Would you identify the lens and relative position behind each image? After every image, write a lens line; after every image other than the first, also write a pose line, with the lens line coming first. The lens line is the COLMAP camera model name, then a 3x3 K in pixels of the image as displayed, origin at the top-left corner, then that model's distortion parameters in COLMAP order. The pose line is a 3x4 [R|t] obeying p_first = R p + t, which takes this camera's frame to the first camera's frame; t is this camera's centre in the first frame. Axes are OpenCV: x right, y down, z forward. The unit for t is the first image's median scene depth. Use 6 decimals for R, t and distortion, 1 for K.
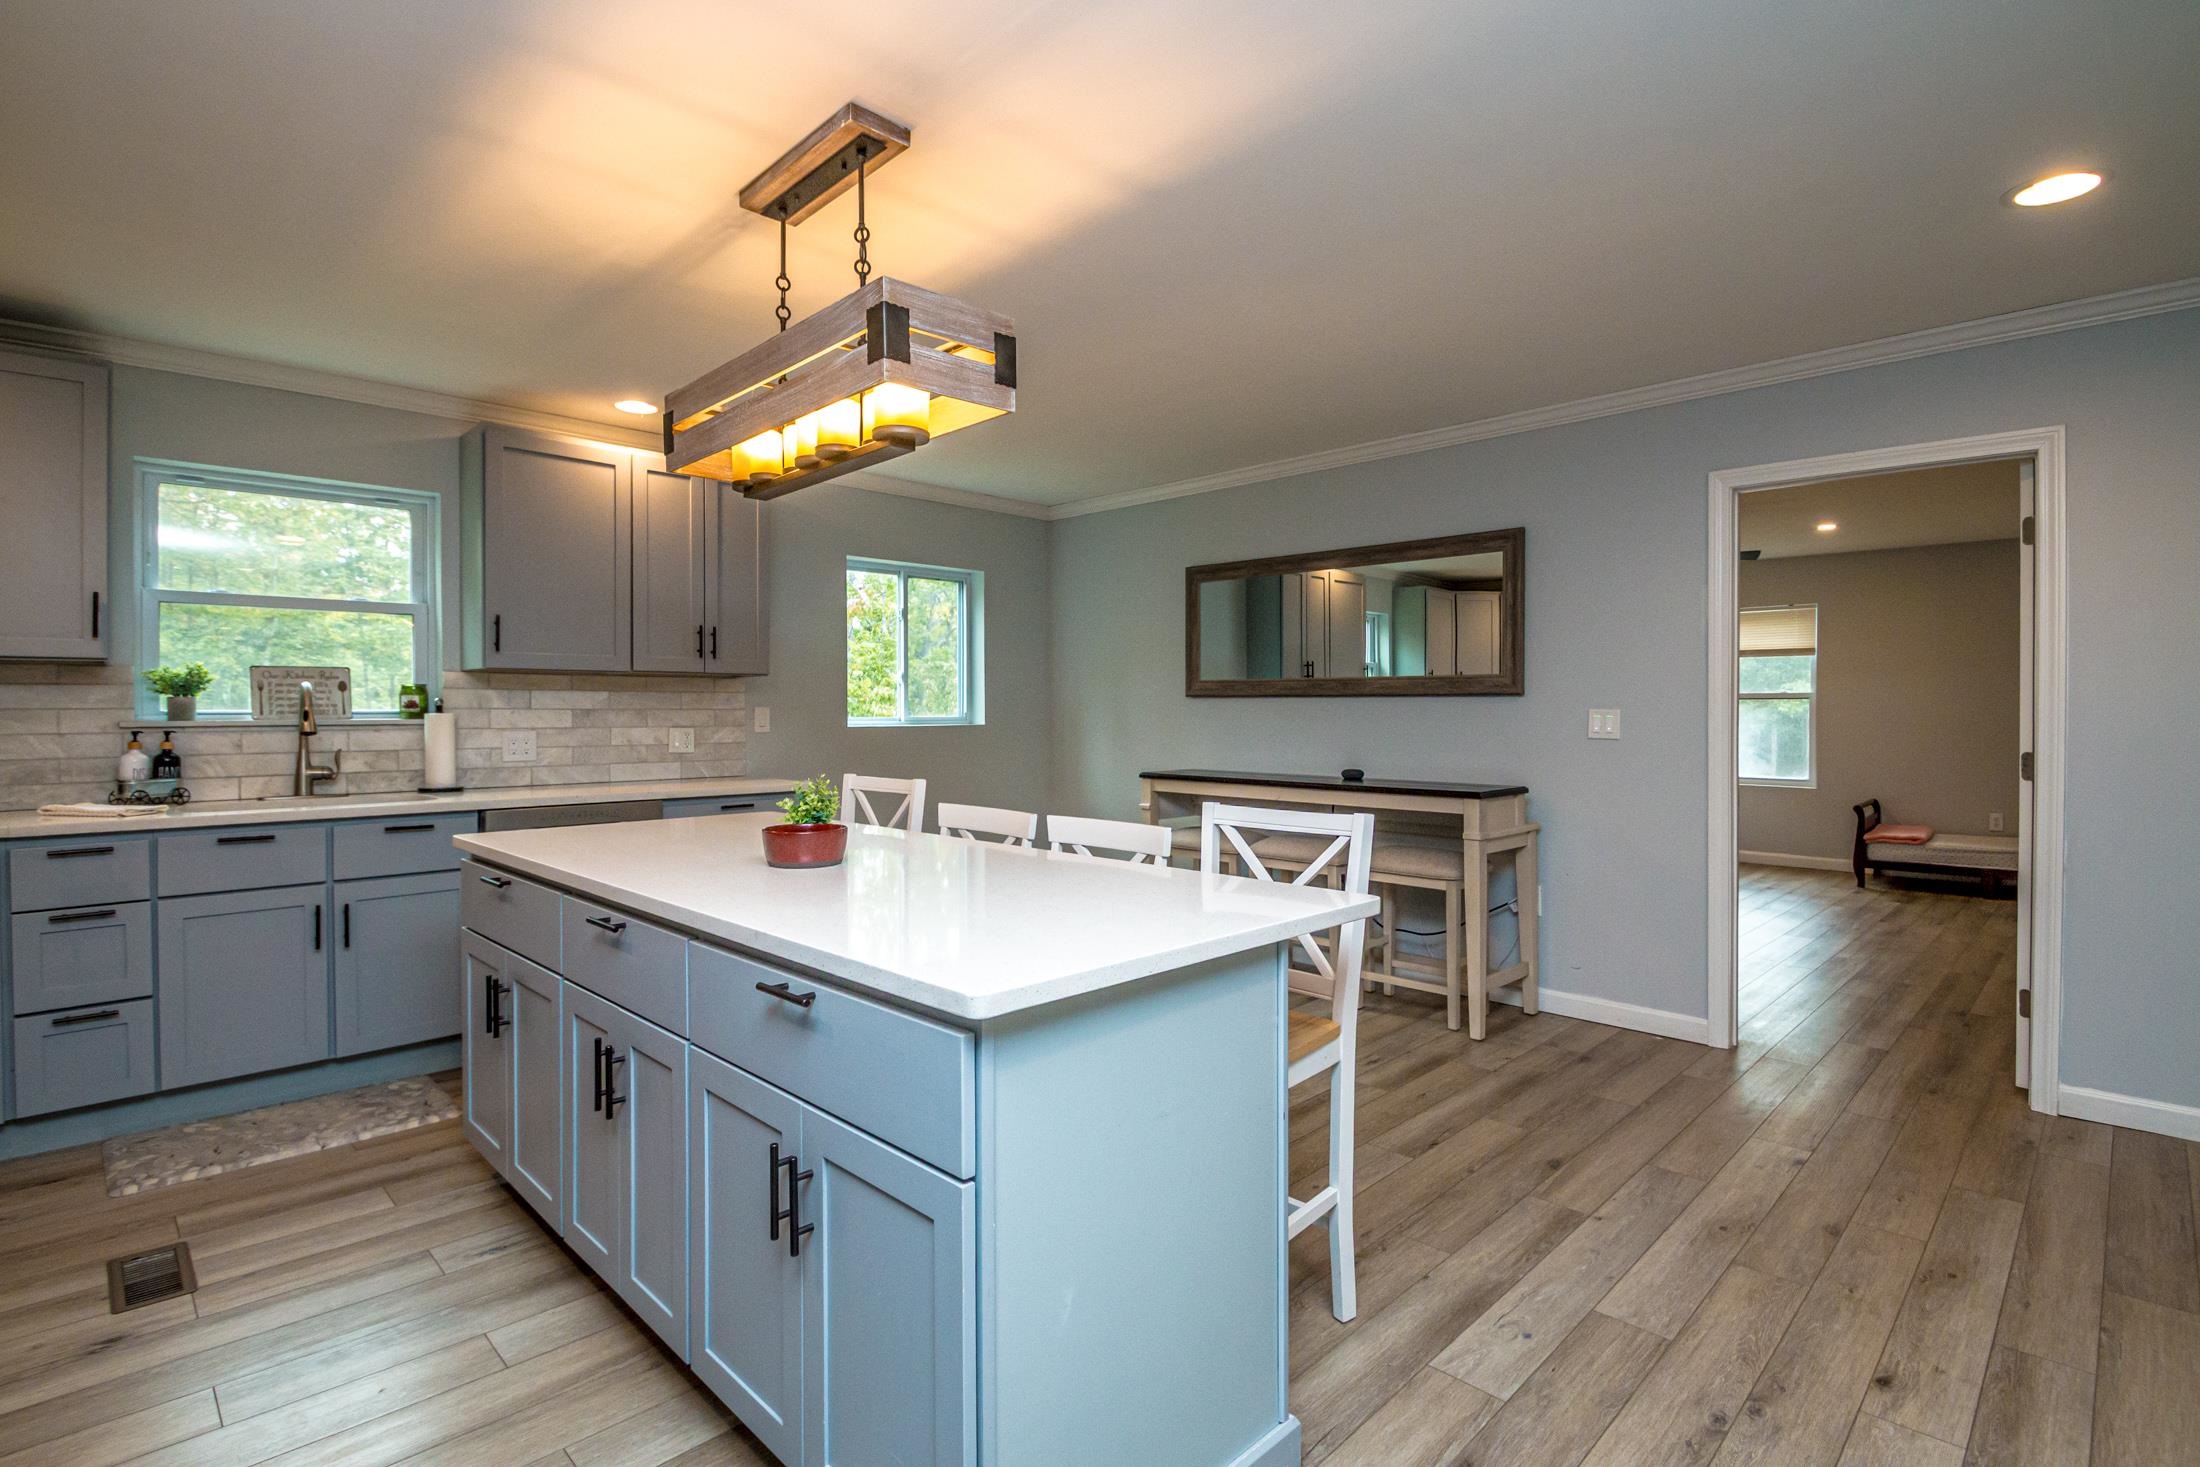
lens RADIAL K [[1044.1, 0, 1097.6], [0, 1044.1, 709.8], [0, 0, 1]] dist [-0.000836, -0.000652]
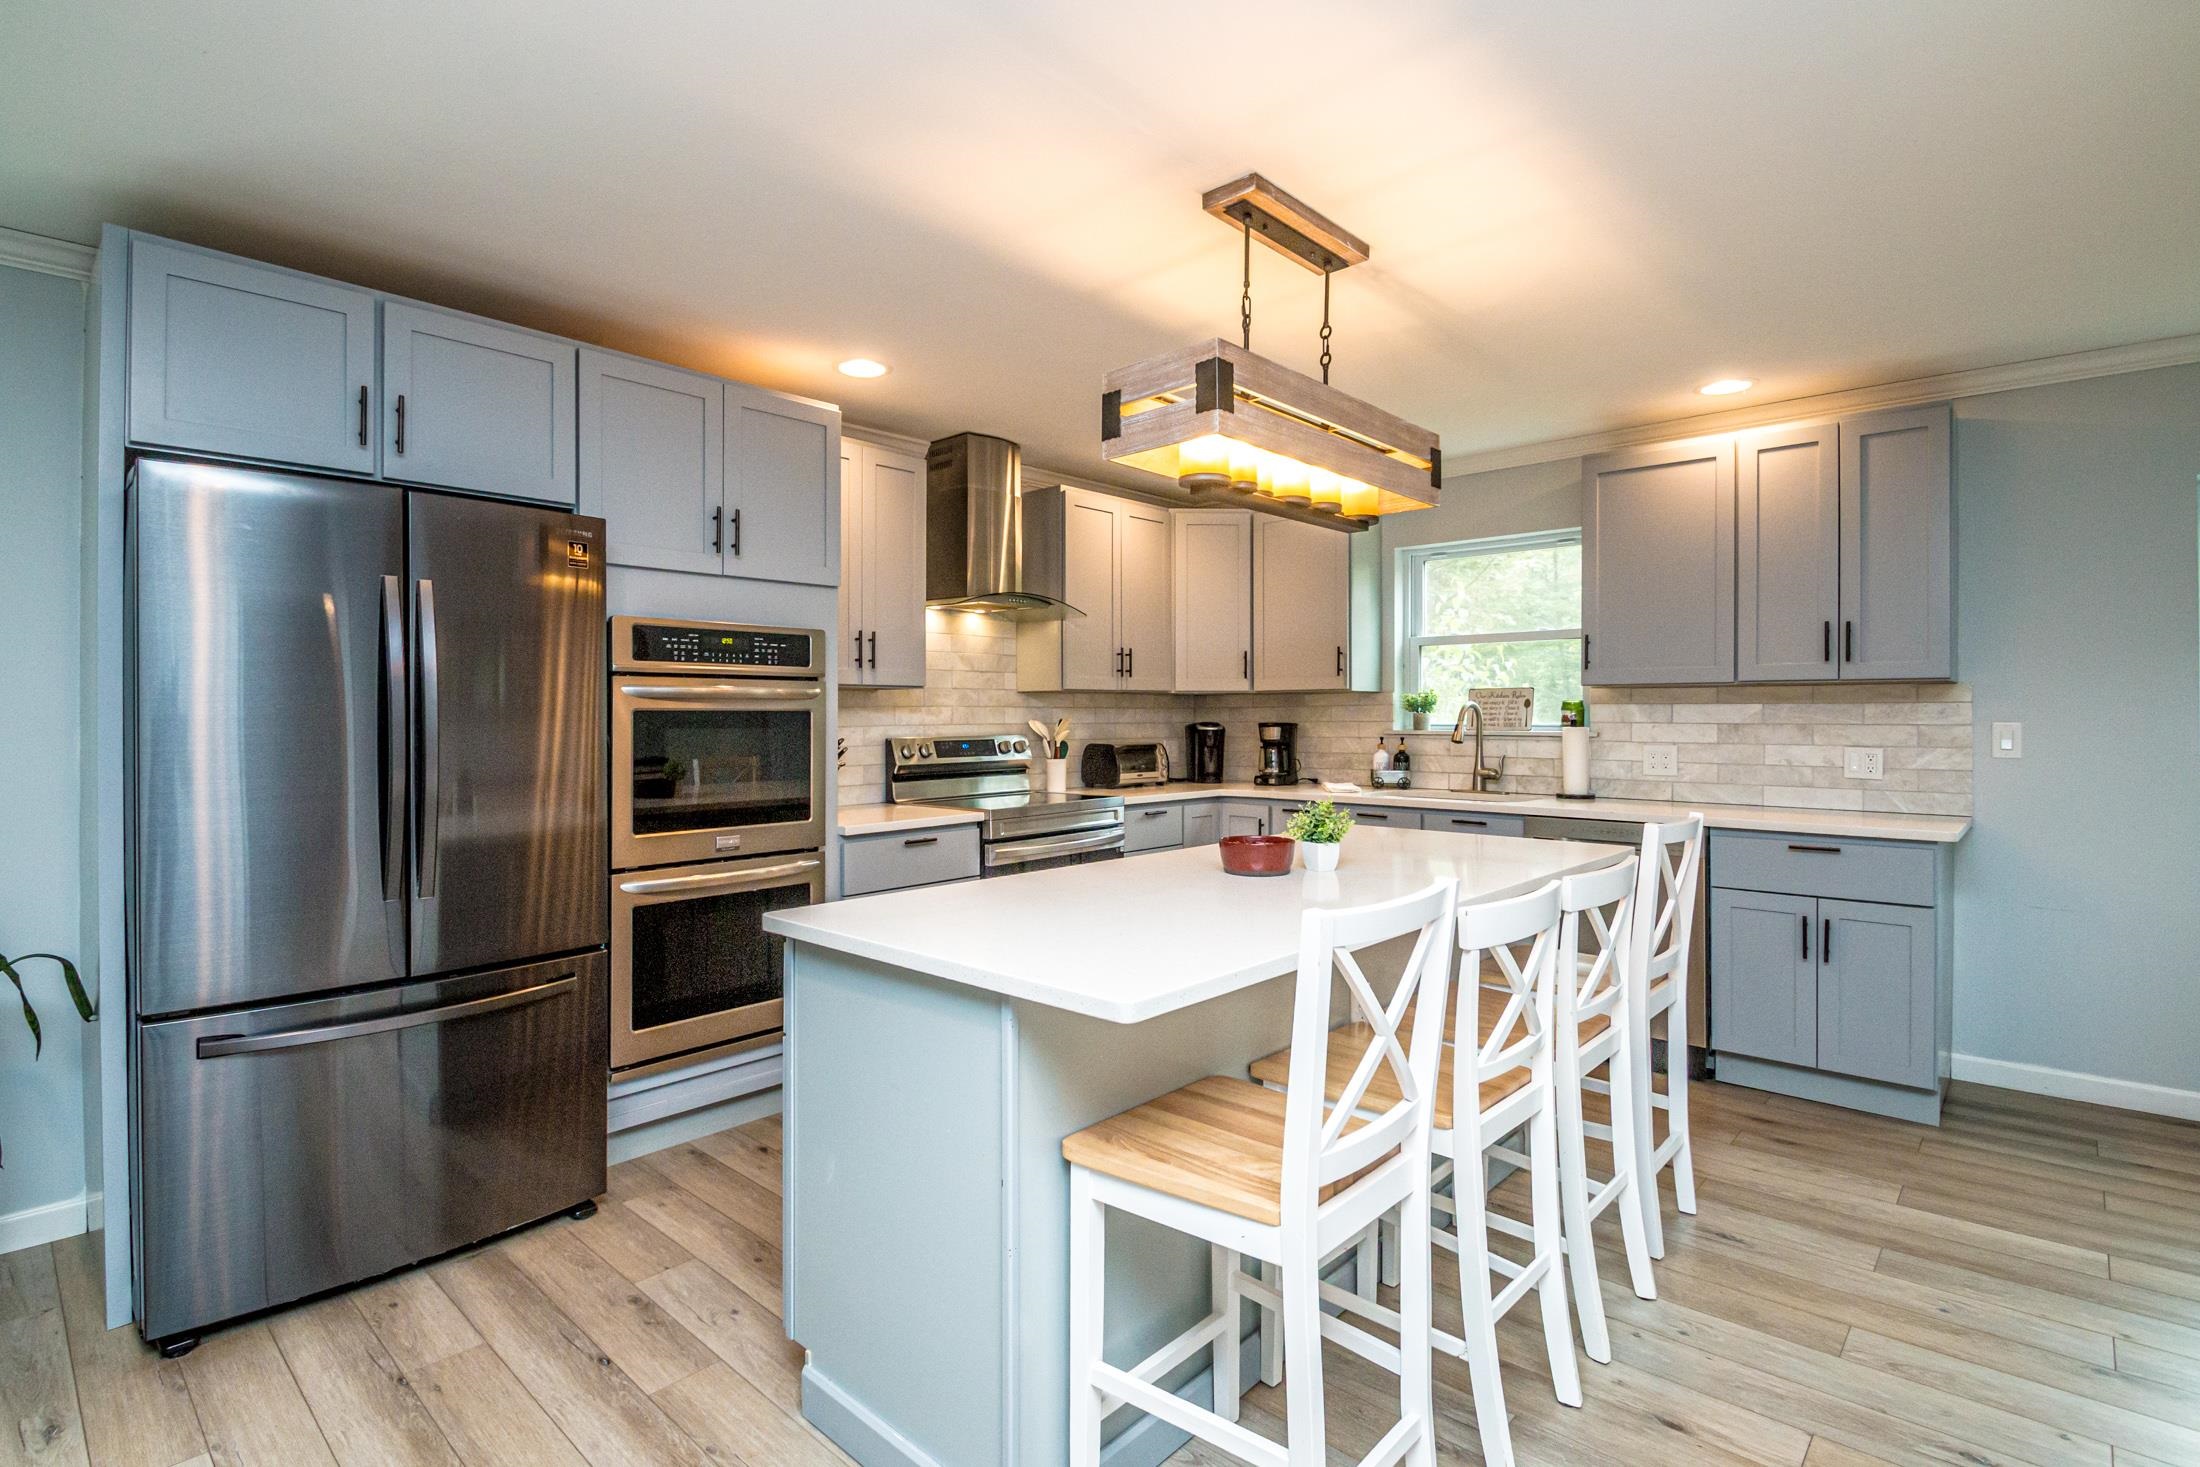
lens RADIAL K [[1086.0, 0, 1091.6], [0, 1086.0, 700.3], [0, 0, 1]] dist [0.002251, -0.000301]
pose [[0.042235, -0.013277, -0.999019, 0.595541], [-0.002303, 0.999908, -0.013386, -0.009587], [0.999105, 0.002866, 0.042201, 0.529800]]
